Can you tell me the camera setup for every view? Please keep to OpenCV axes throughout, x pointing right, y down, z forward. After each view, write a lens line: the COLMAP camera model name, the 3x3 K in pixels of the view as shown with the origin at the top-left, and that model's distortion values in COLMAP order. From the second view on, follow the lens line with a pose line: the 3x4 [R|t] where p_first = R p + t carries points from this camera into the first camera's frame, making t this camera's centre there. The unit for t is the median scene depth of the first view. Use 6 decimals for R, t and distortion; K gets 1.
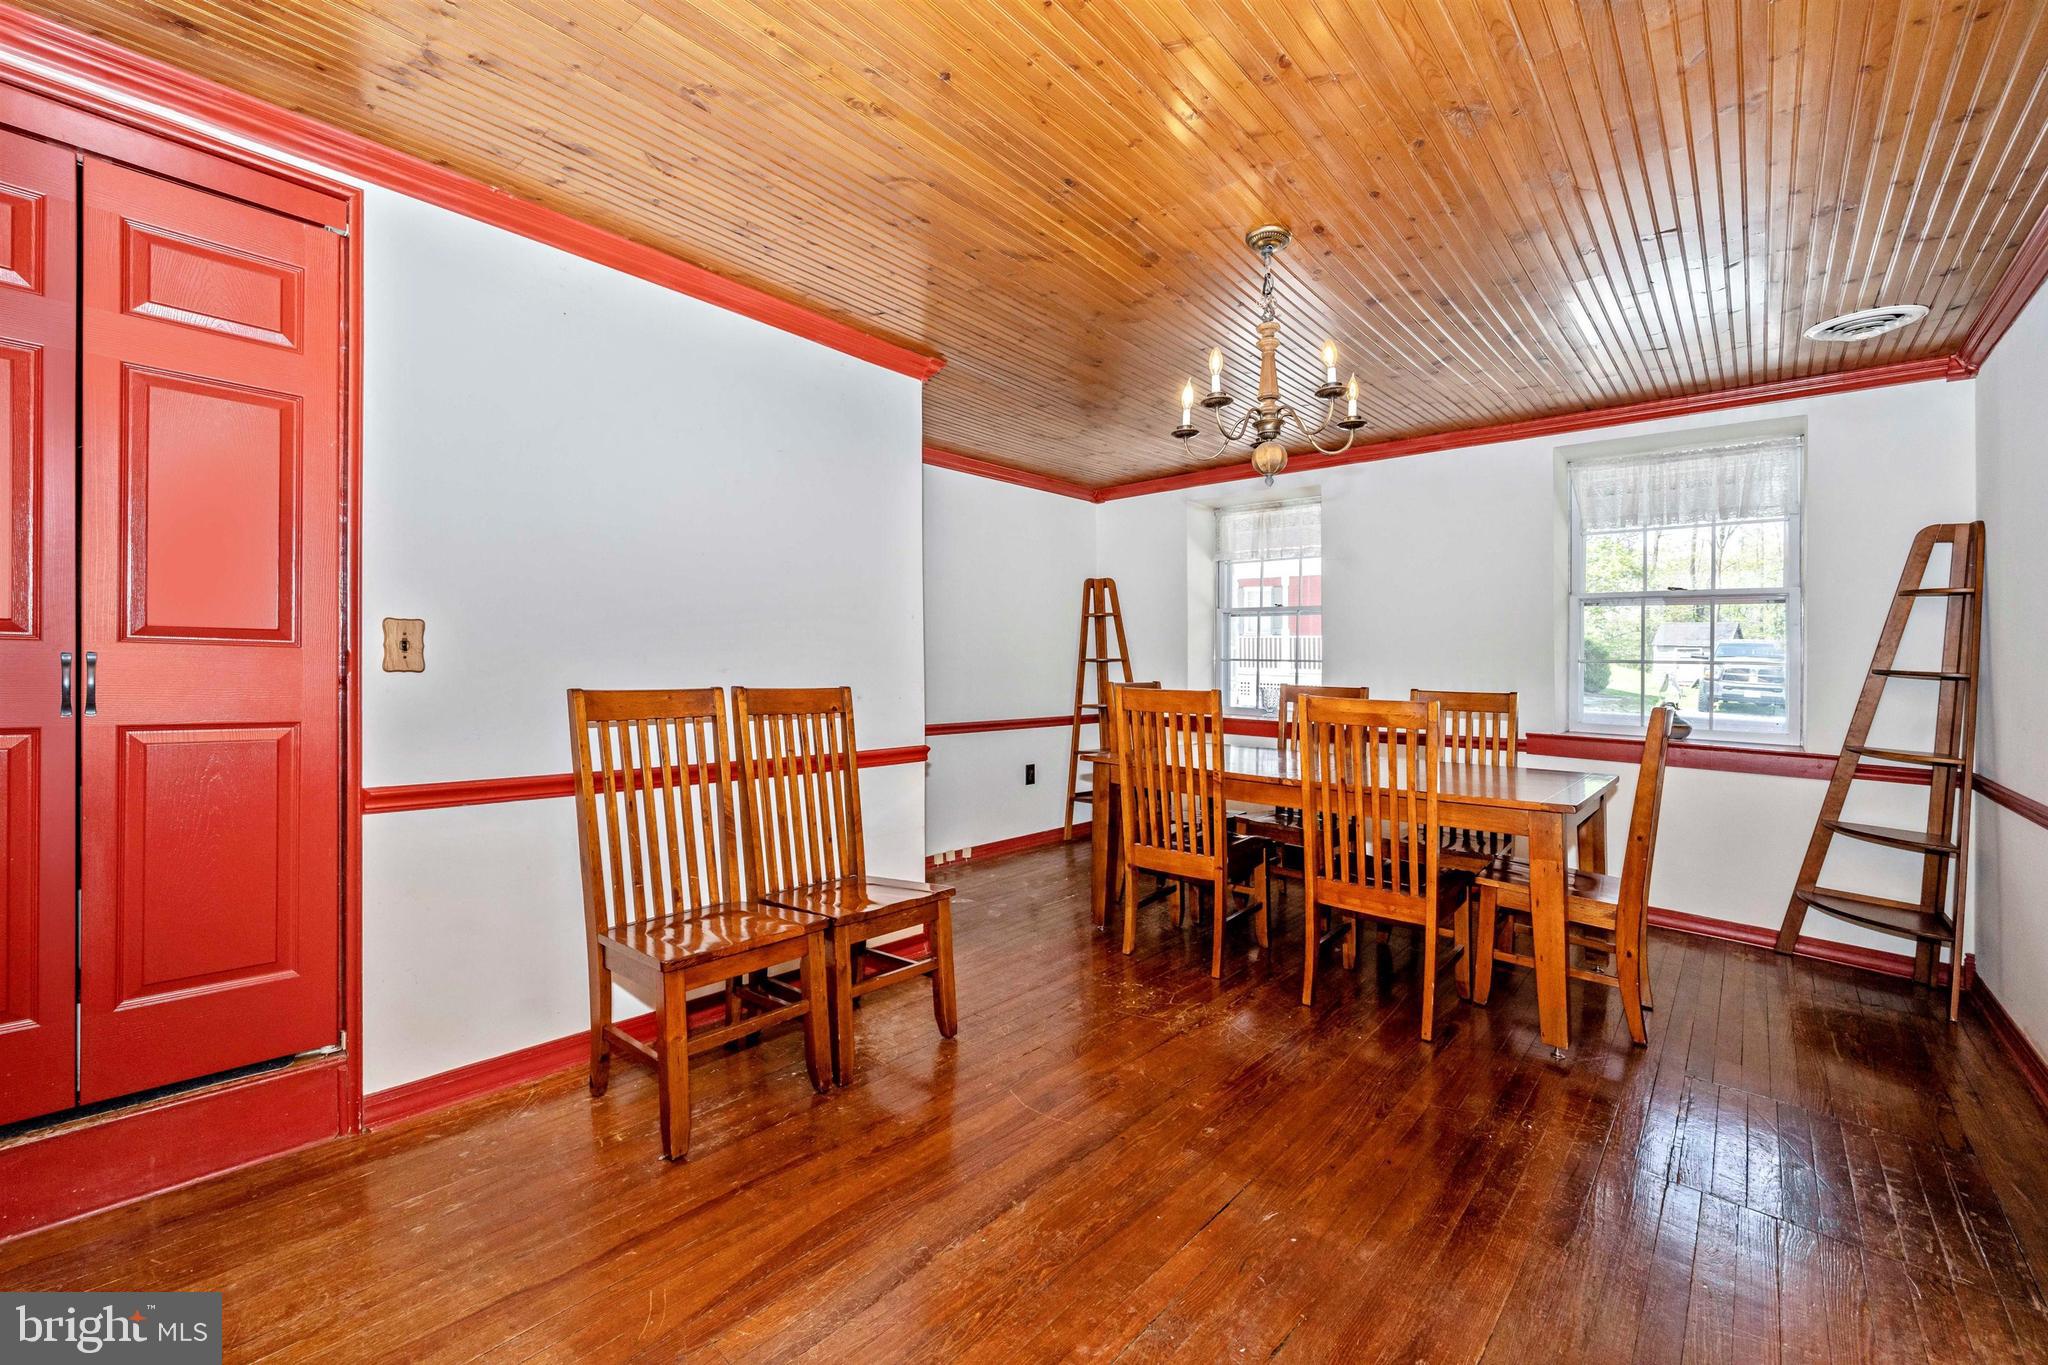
lens RADIAL K [[846.8, 0, 1030.4], [0, 846.8, 646.1], [0, 0, 1]] dist [-0.007173, 0.002330]
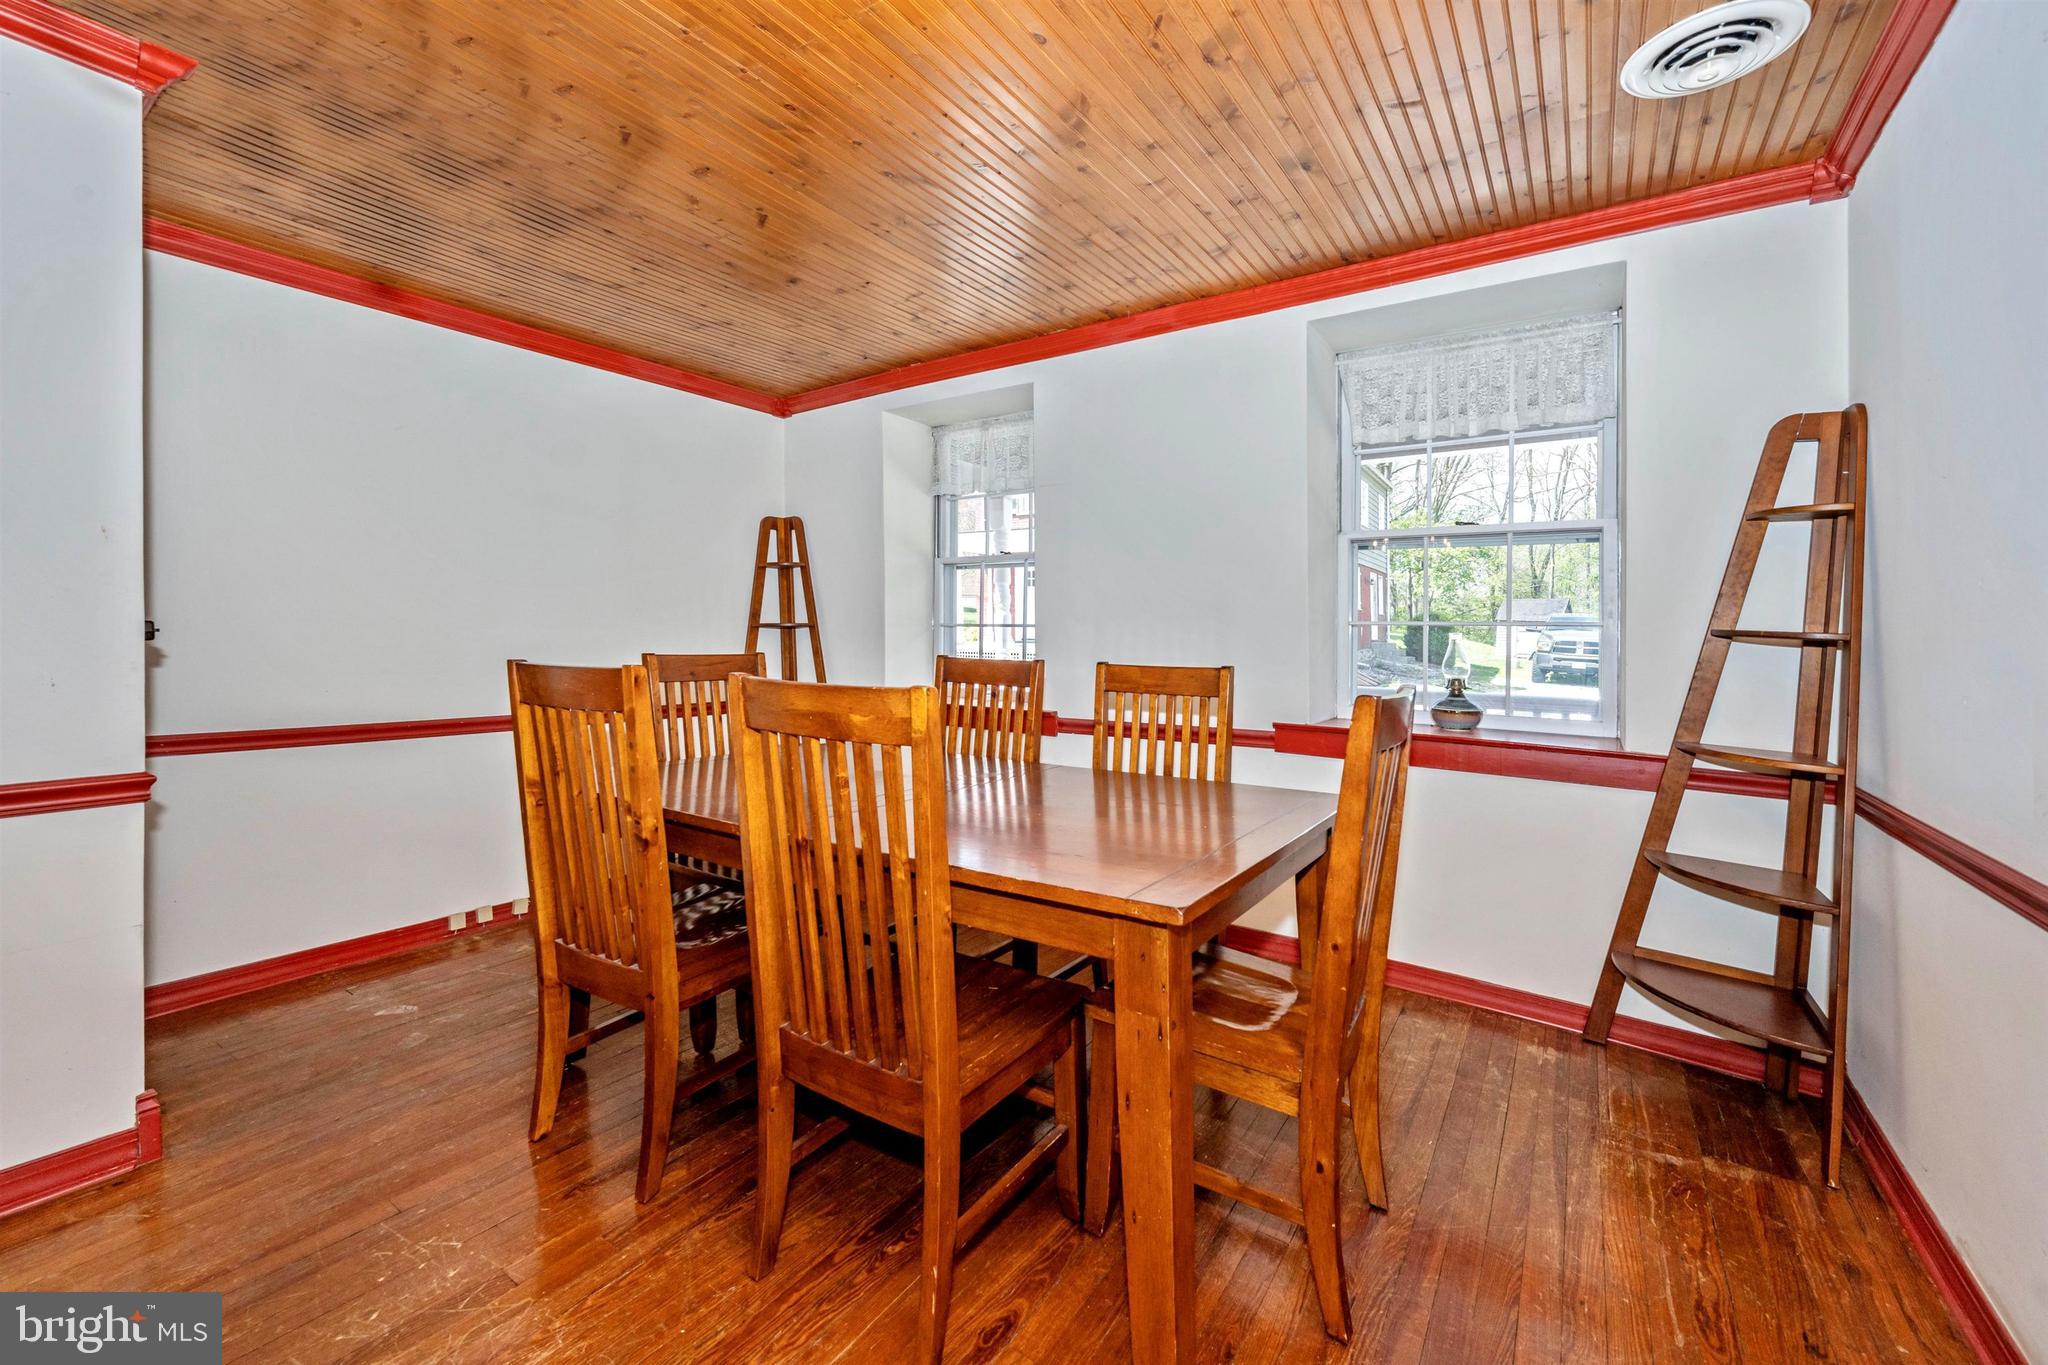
lens RADIAL K [[836.6, 0, 1058.2], [0, 836.6, 619.9], [0, 0, 1]] dist [-0.001753, 0.000691]
pose [[0.989089, 0.001585, 0.147312, 0.367369], [-0.001305, 0.999997, -0.001997, 0.021050], [-0.147314, 0.001783, 0.989088, 0.397510]]
